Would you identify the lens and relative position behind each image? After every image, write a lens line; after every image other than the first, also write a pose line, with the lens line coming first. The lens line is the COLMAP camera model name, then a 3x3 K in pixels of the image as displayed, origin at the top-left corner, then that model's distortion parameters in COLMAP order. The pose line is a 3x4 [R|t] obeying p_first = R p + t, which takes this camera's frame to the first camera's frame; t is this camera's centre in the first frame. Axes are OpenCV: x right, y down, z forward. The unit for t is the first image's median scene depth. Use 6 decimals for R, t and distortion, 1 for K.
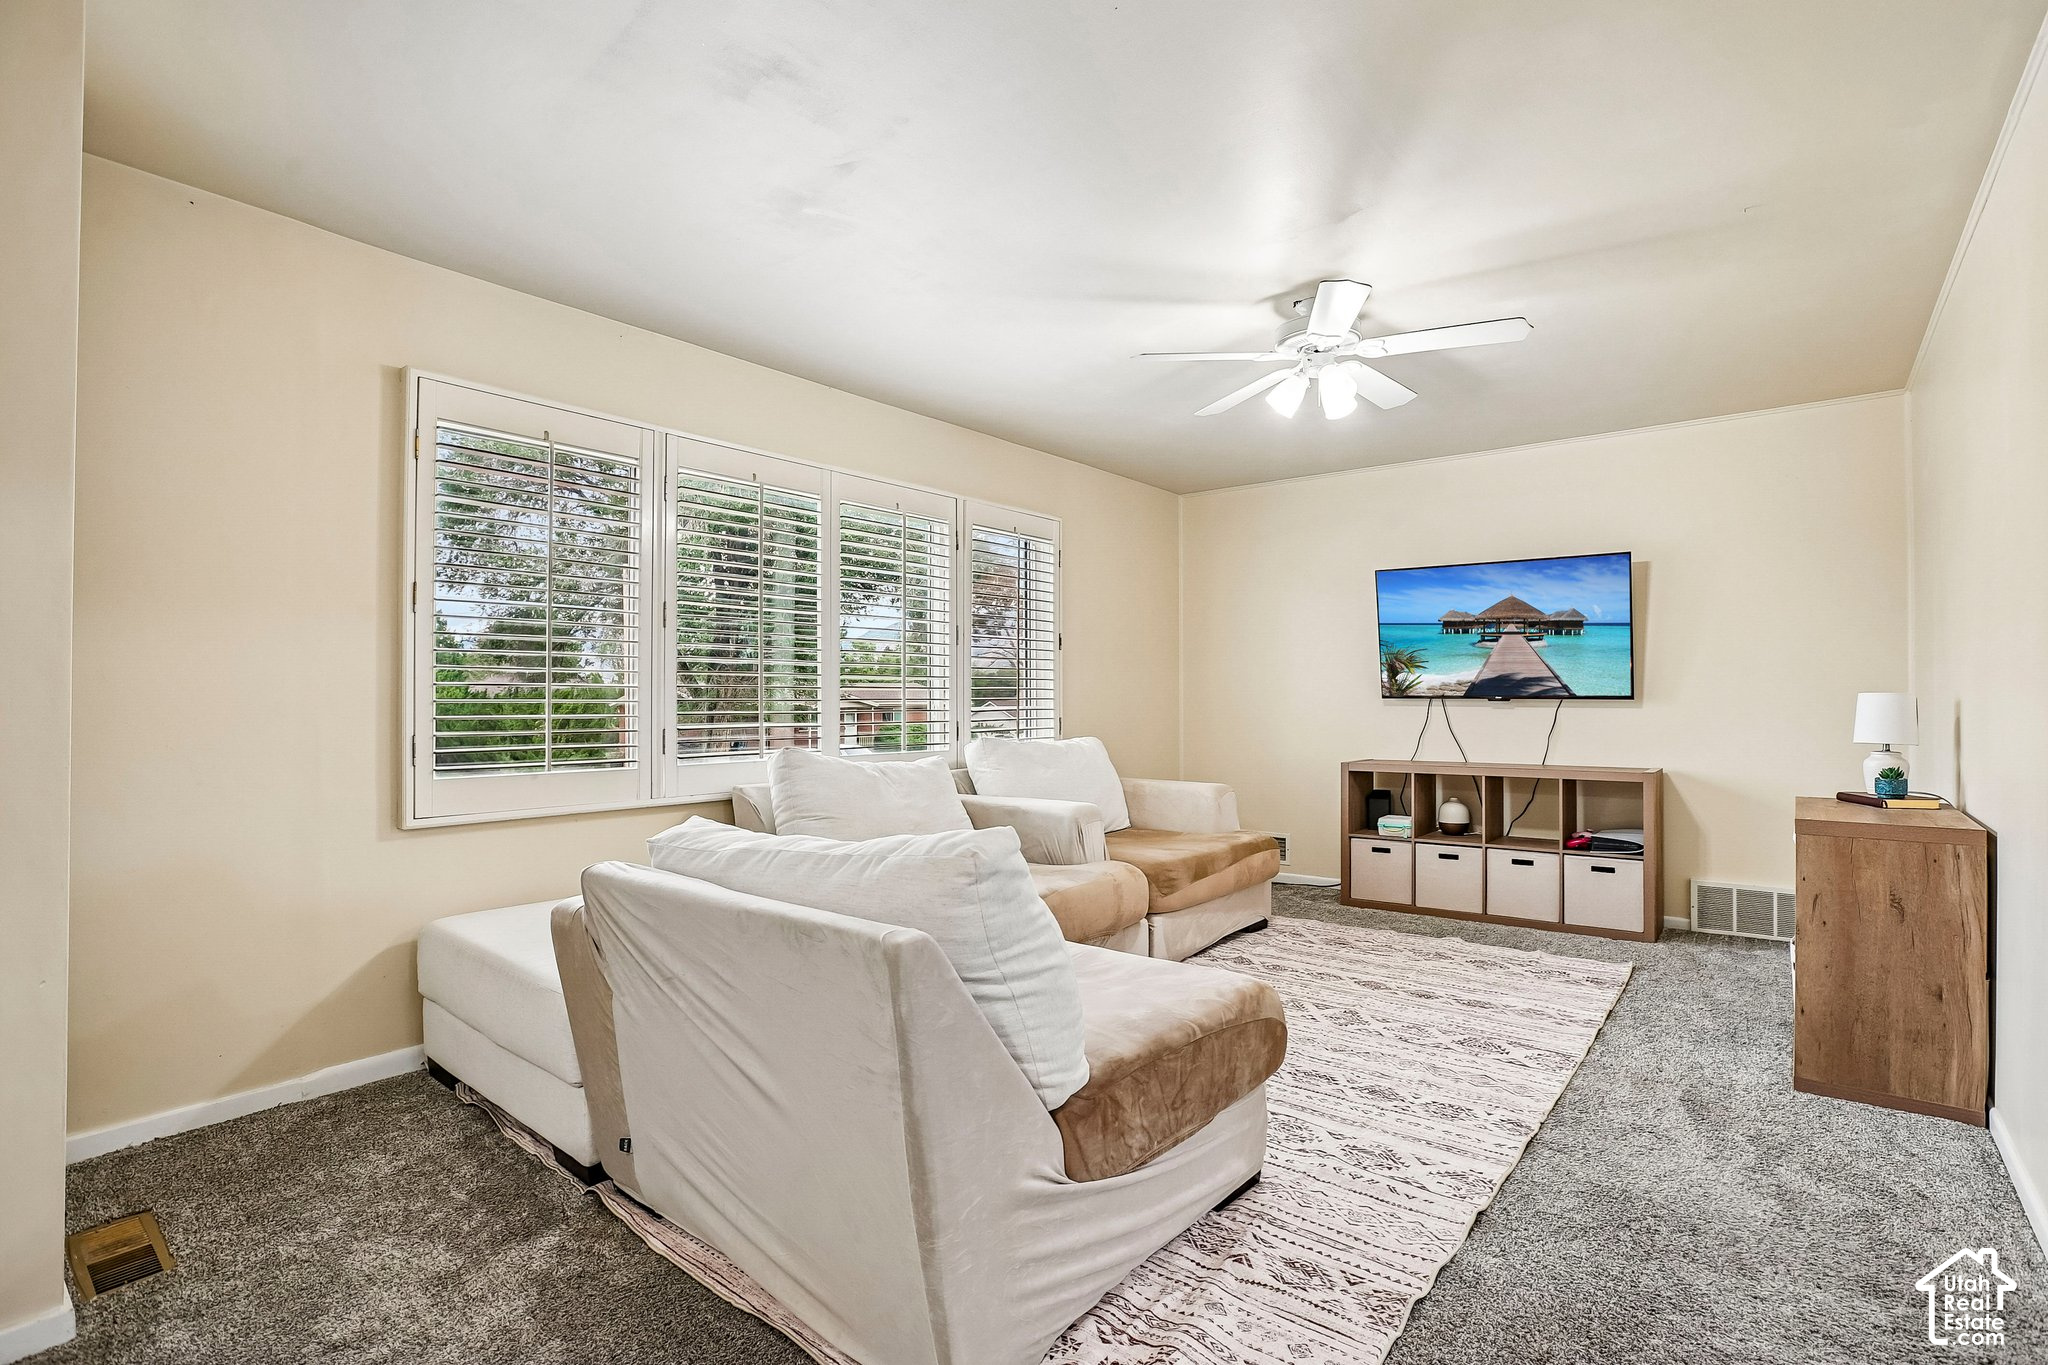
lens RADIAL K [[976.6, 0, 1050.4], [0, 976.6, 692.6], [0, 0, 1]] dist [-0.052531, 0.017523]
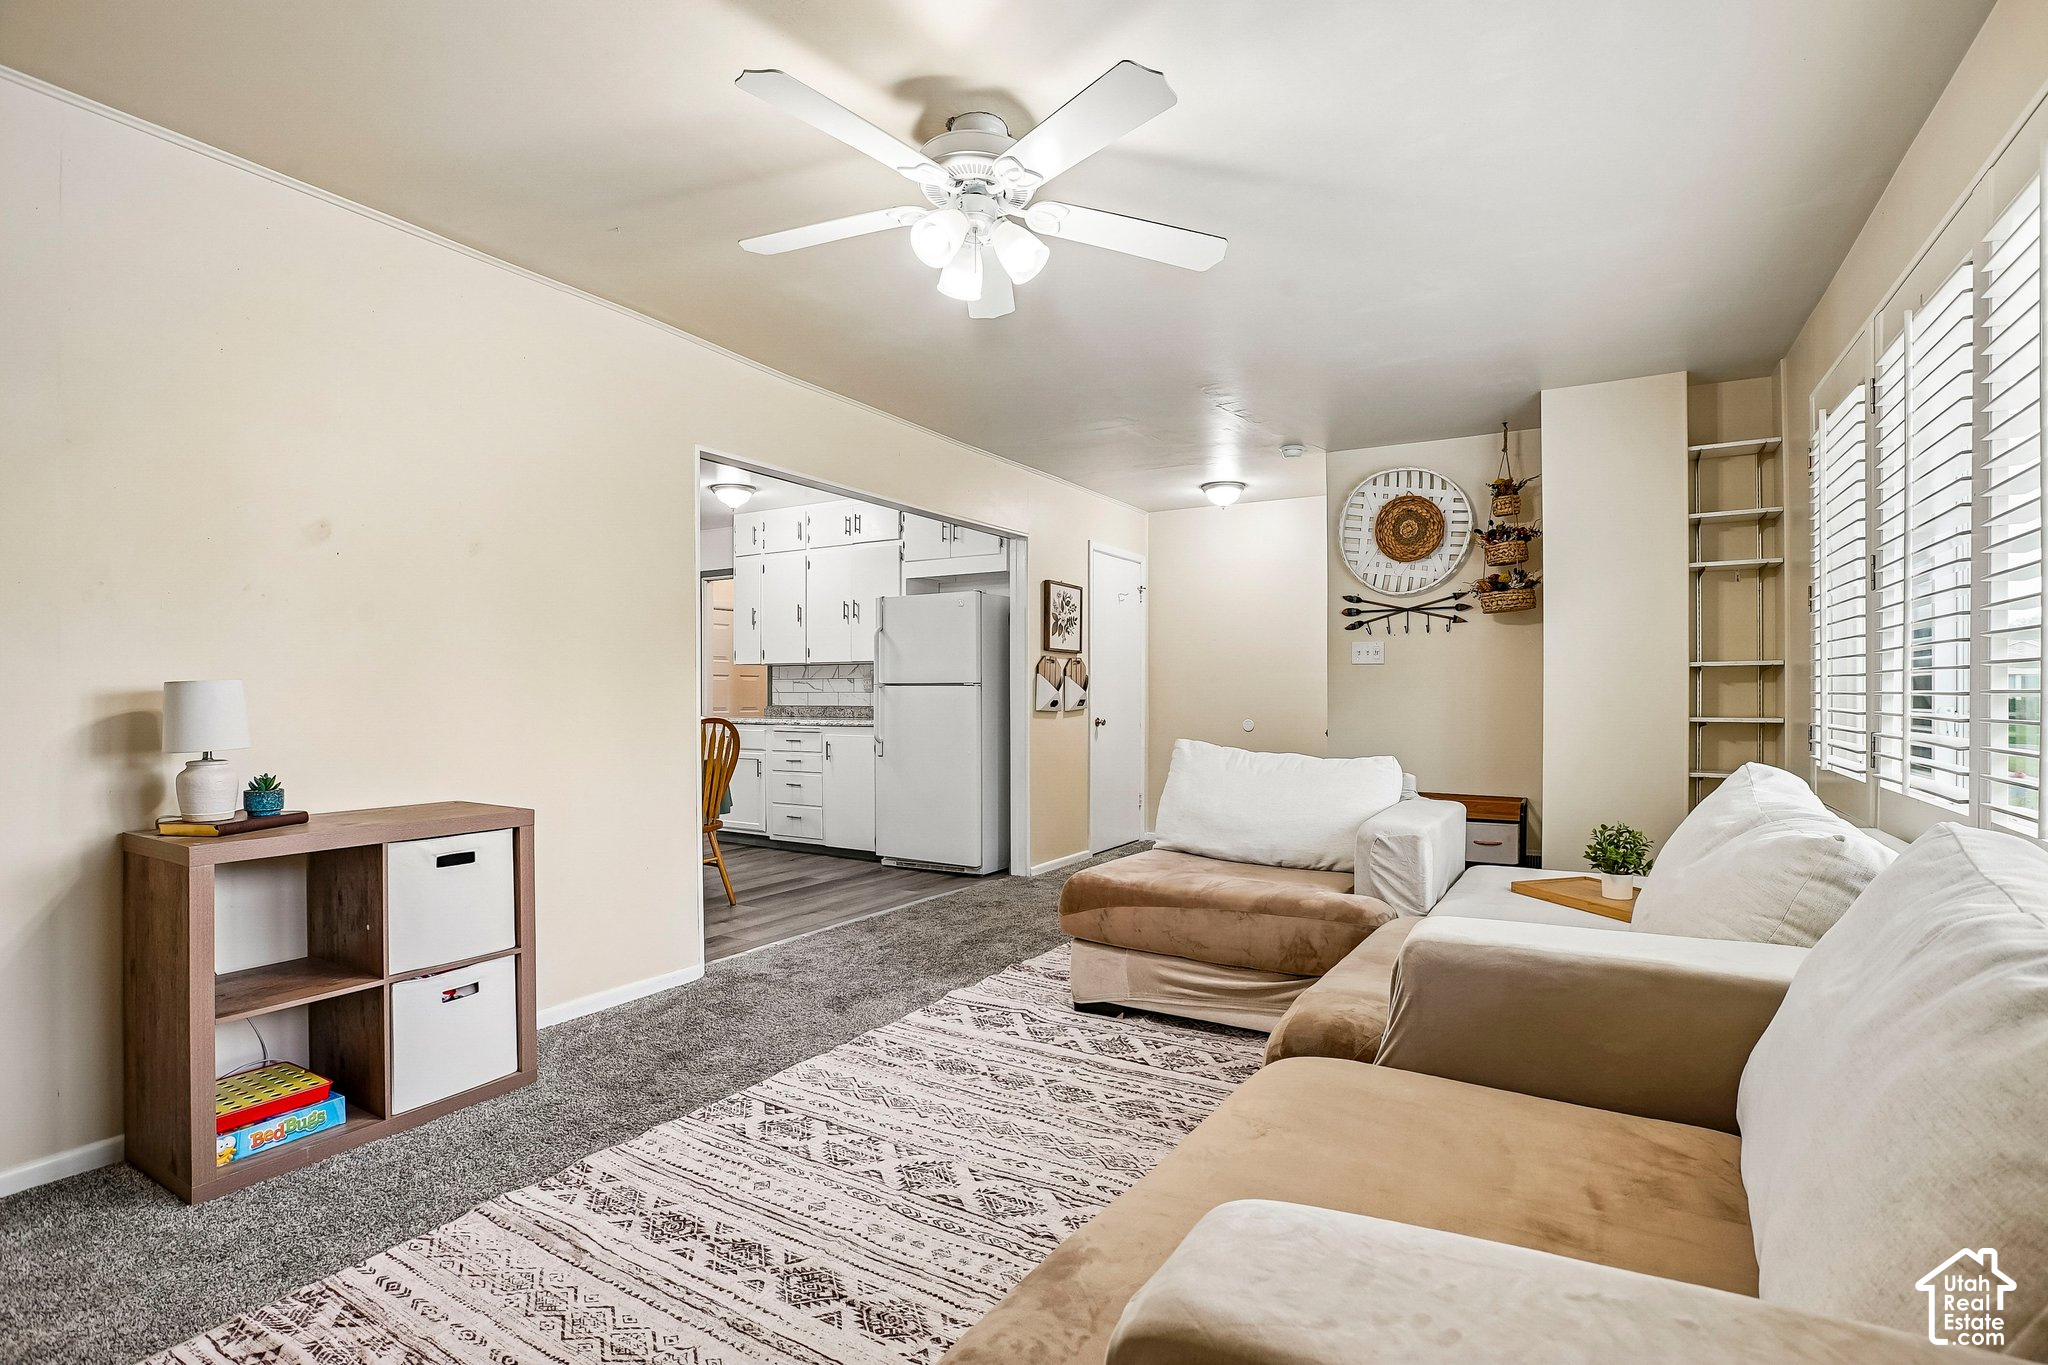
lens RADIAL K [[963.8, 0, 1036.7], [0, 963.8, 693.2], [0, 0, 1]] dist [-0.057449, 0.025475]
pose [[-0.990708, -0.004714, -0.135921, 0.387093], [-0.003570, 0.999956, -0.008659, 0.016820], [0.135956, -0.008093, -0.990682, 1.993934]]
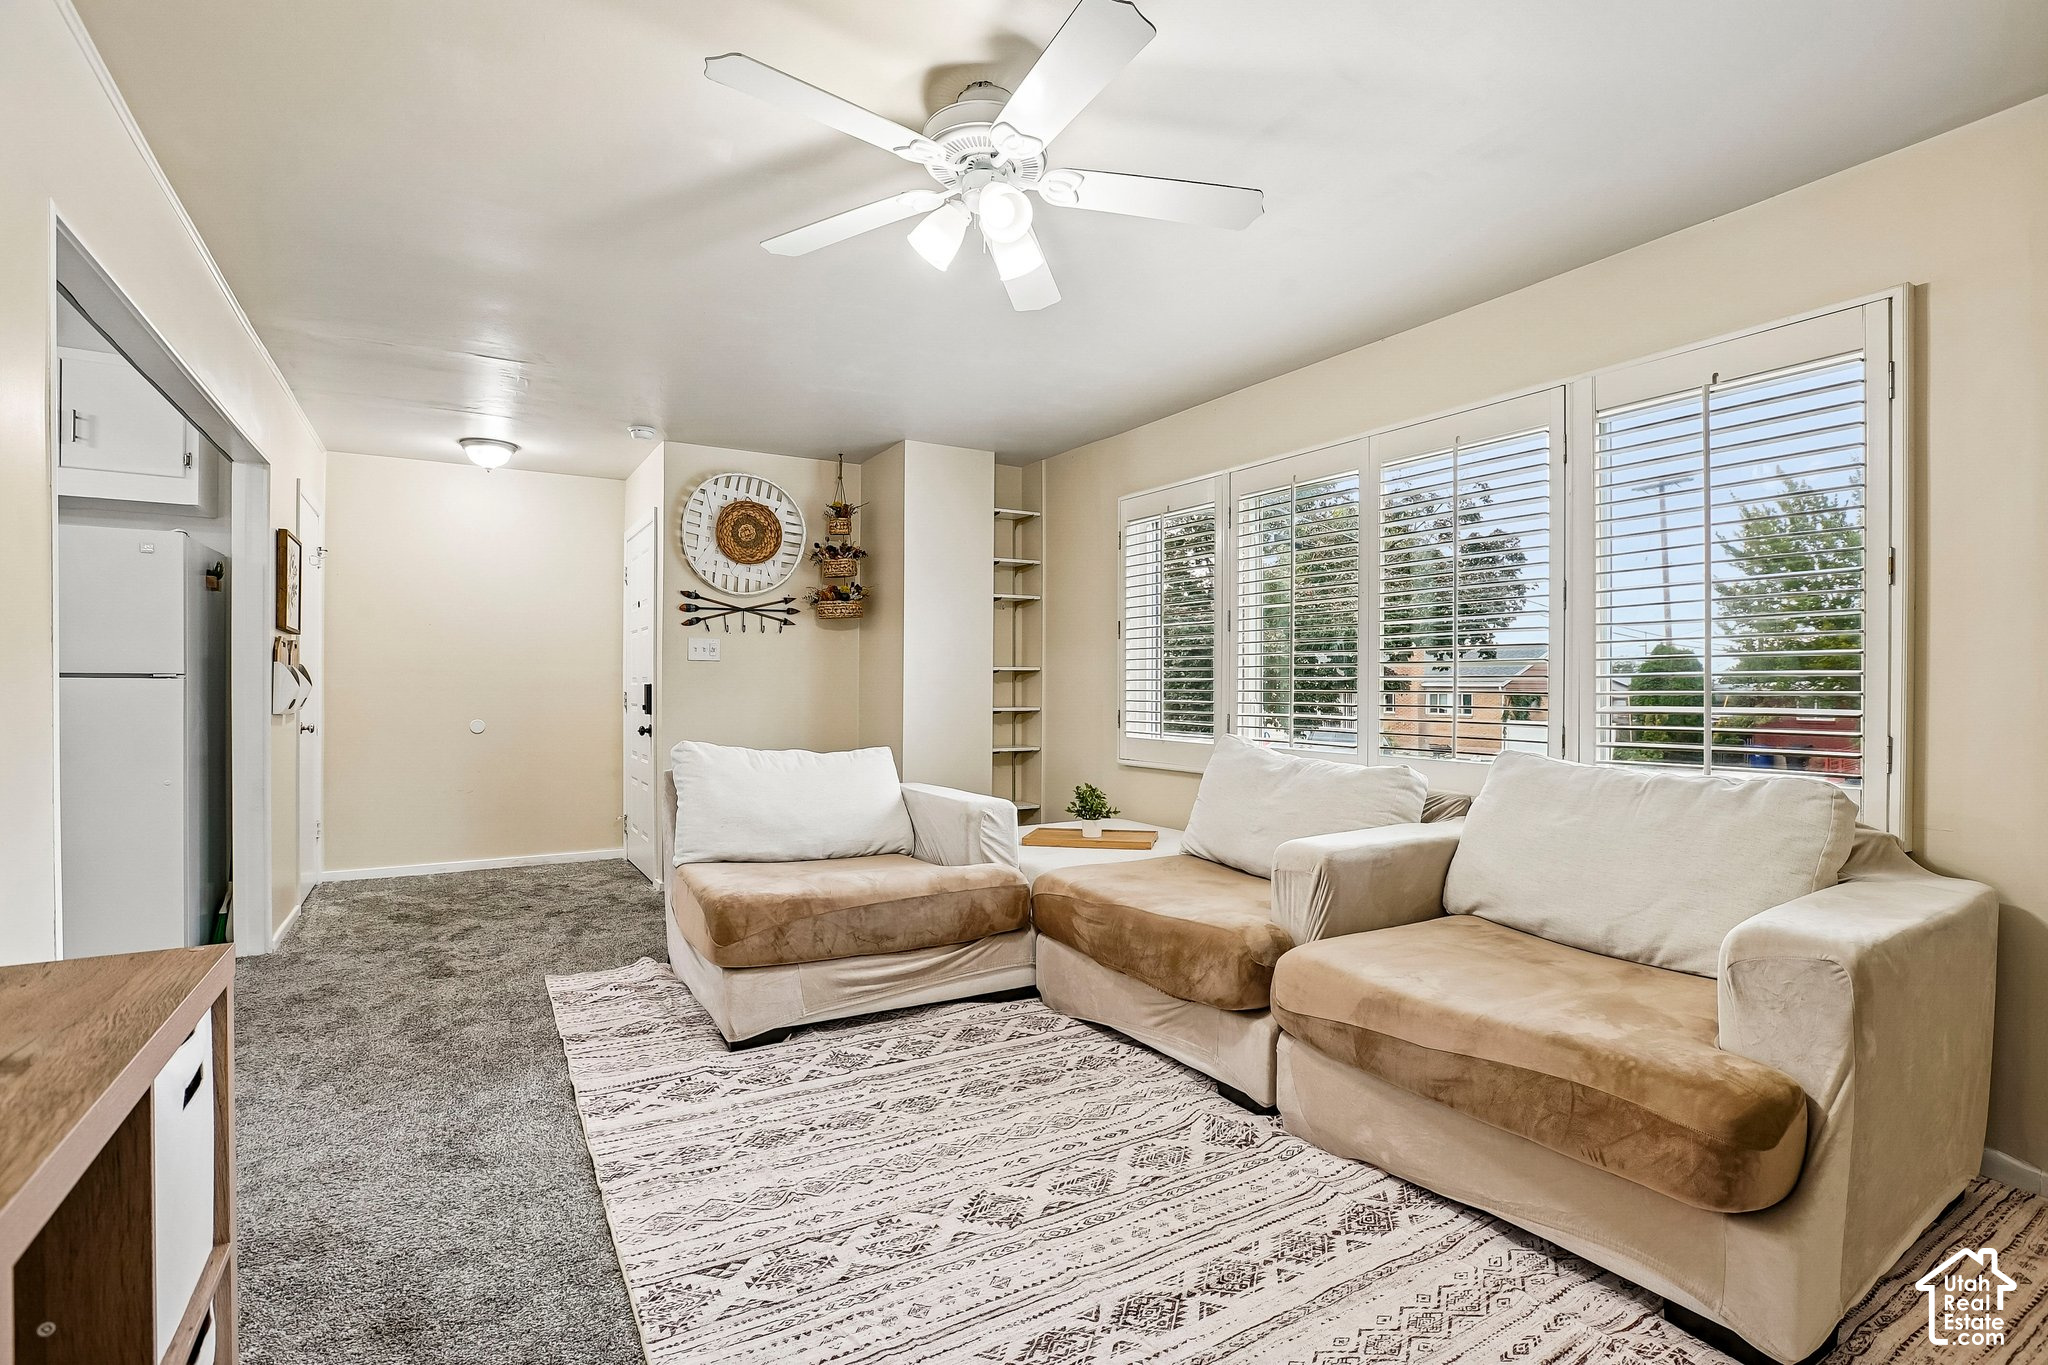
lens RADIAL K [[963.8, 0, 1036.7], [0, 963.8, 693.2], [0, 0, 1]] dist [-0.057449, 0.025475]
pose [[-0.350754, 0.000654, -0.936468, 1.044784], [0.003336, 0.999994, -0.000551, 0.009017], [0.936462, -0.003317, -0.350754, 1.491983]]
